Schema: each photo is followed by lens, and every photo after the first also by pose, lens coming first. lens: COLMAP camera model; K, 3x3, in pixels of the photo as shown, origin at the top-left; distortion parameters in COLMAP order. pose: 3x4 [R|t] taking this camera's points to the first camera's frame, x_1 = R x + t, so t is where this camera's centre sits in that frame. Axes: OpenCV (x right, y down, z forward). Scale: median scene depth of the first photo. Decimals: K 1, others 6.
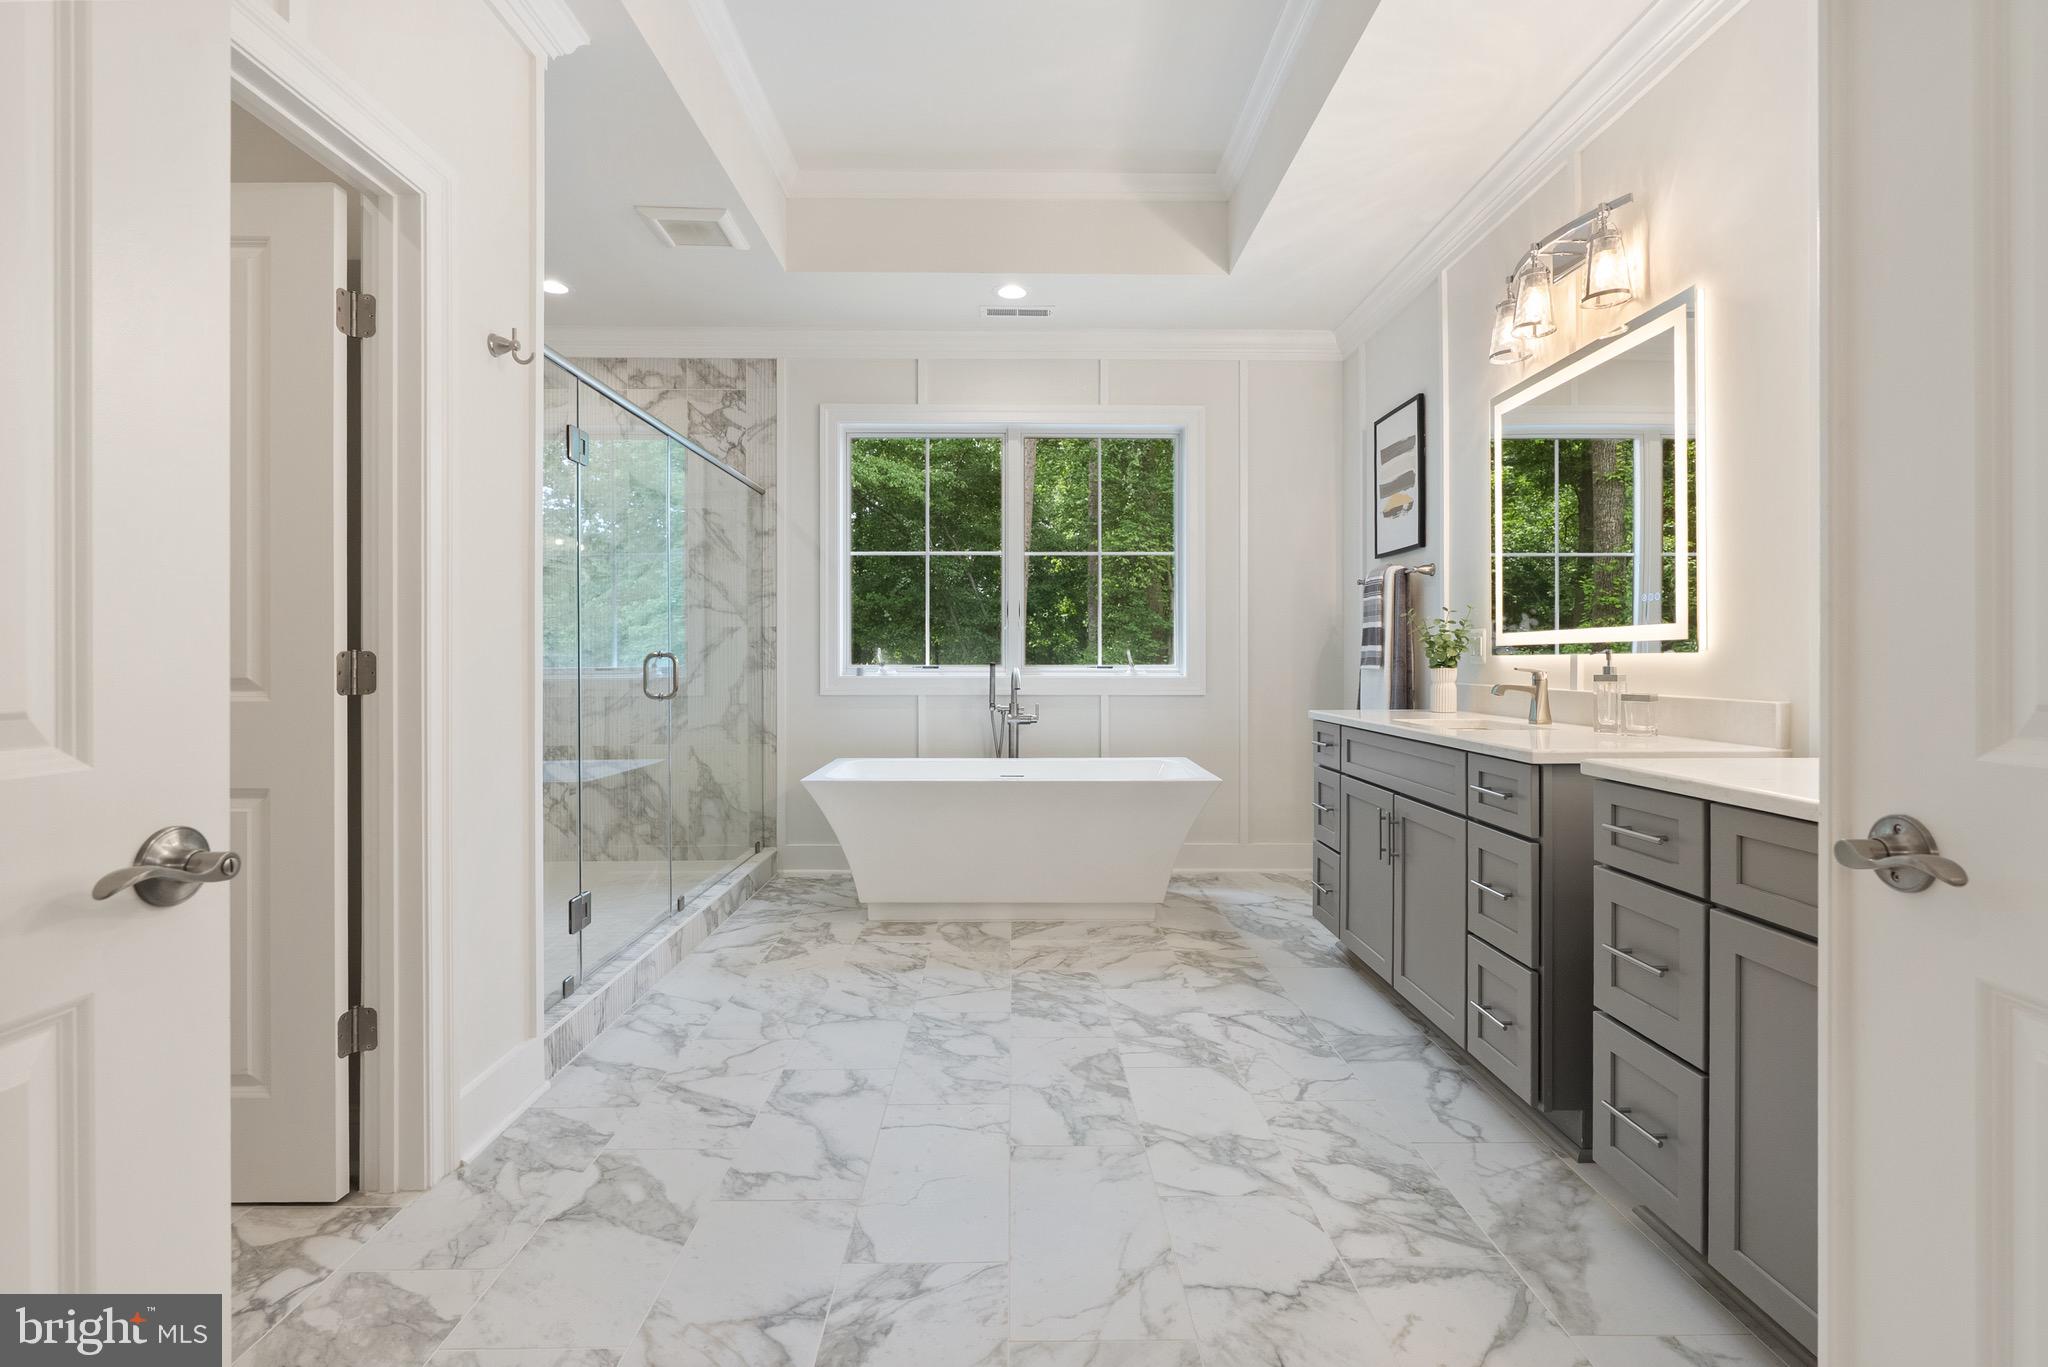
lens RADIAL K [[947.4, 0, 1032.4], [0, 947.4, 667.5], [0, 0, 1]] dist [0.001497, 0.001661]
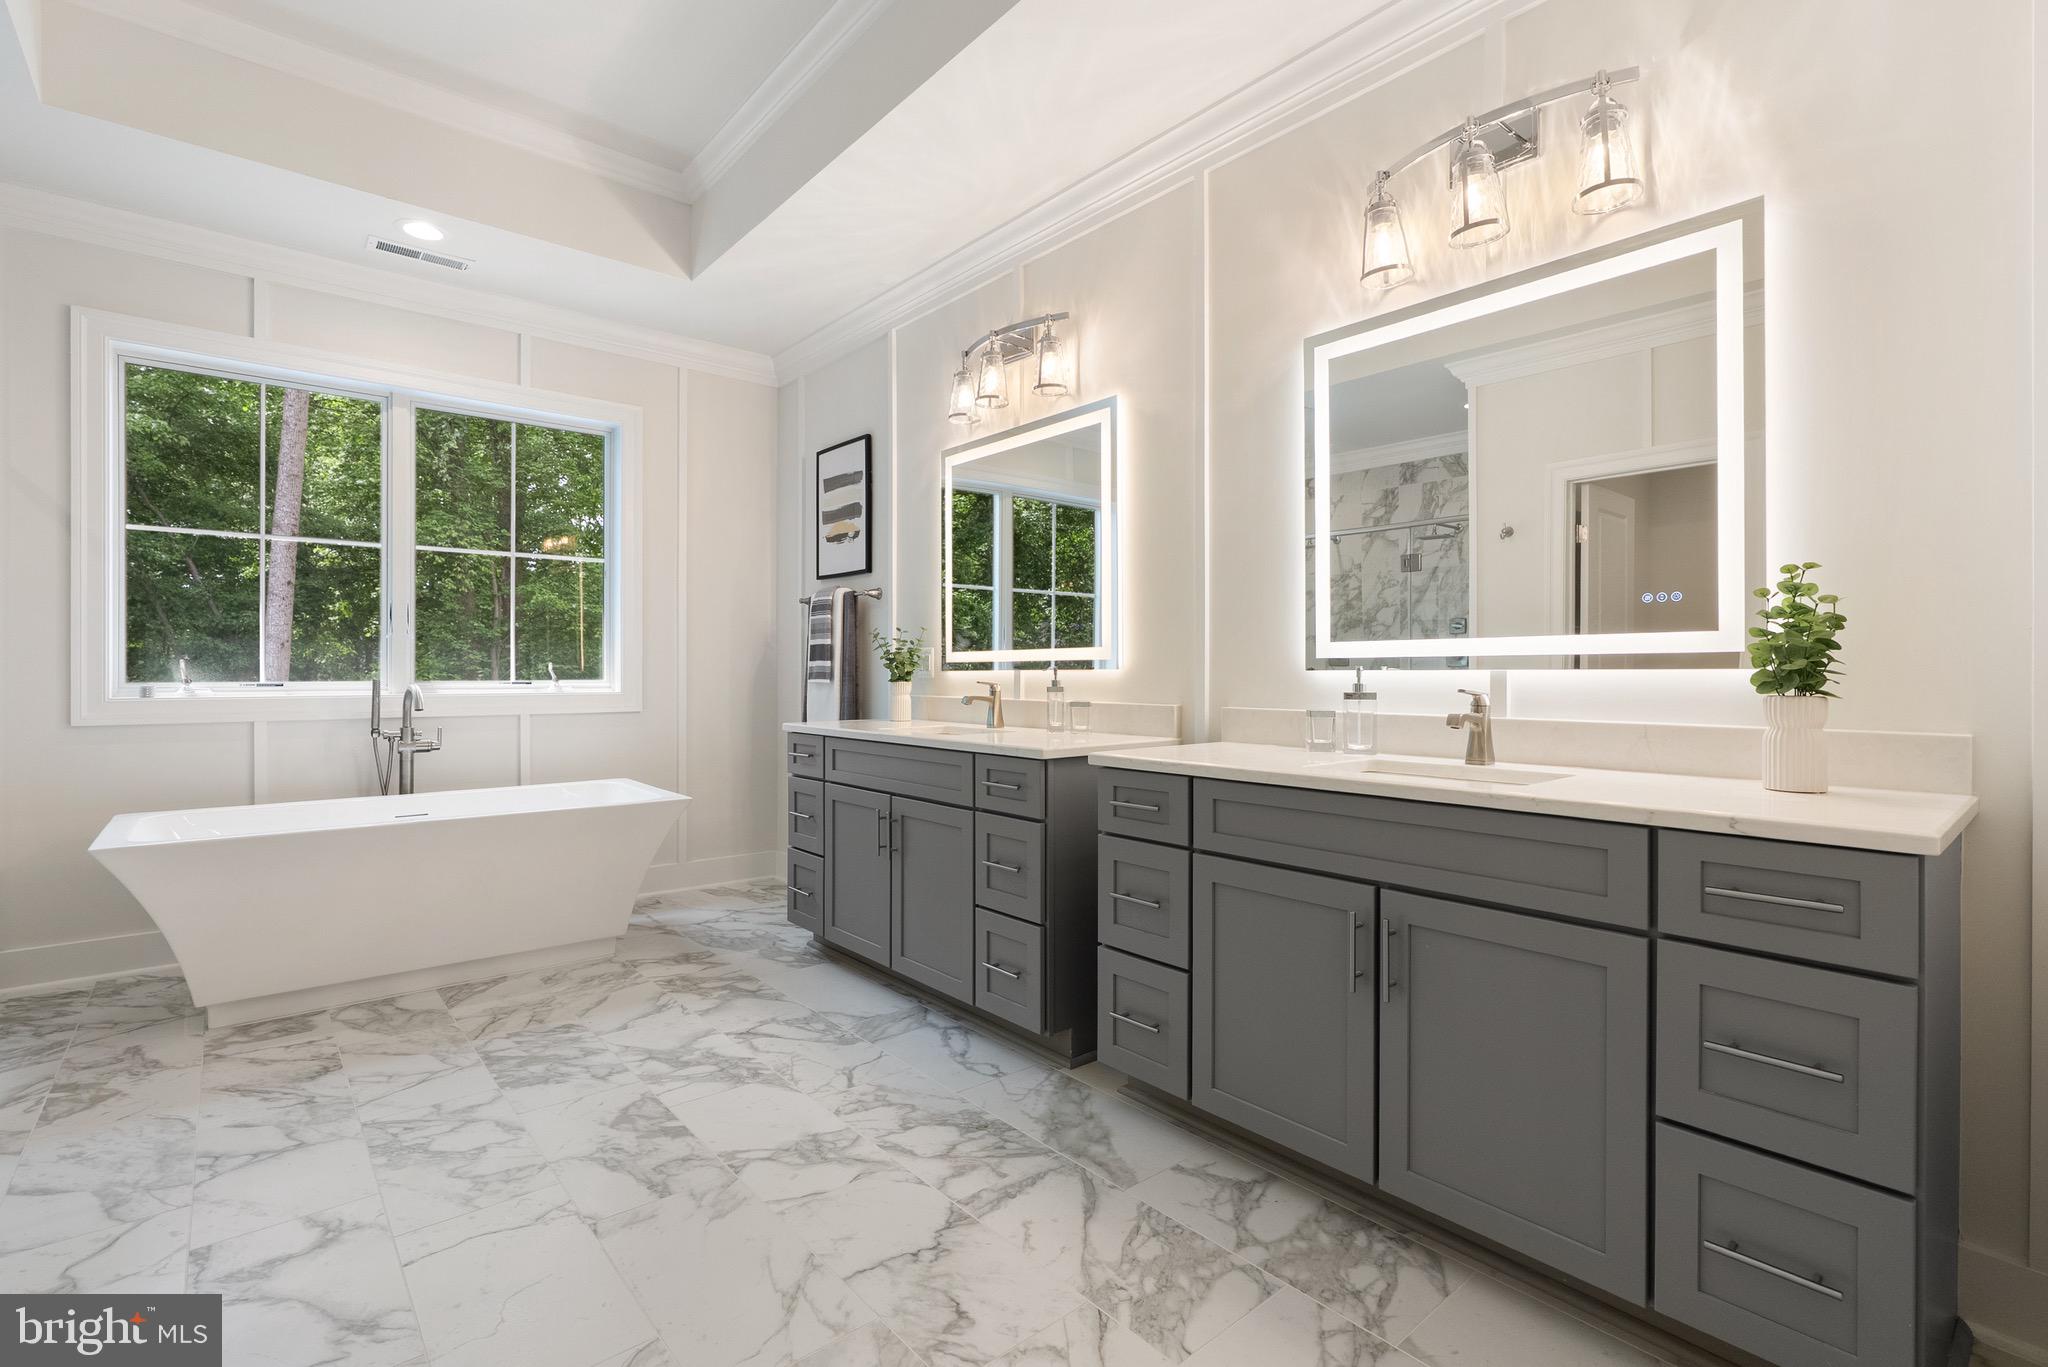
lens RADIAL K [[939.6, 0, 1024.0], [0, 939.6, 683.5], [0, 0, 1]] dist [-0.001173, 0.002105]
pose [[0.773927, -0.008073, 0.633224, -0.193557], [0.005819, 0.999967, 0.005636, -0.003370], [-0.633248, -0.000677, 0.773948, 0.044952]]
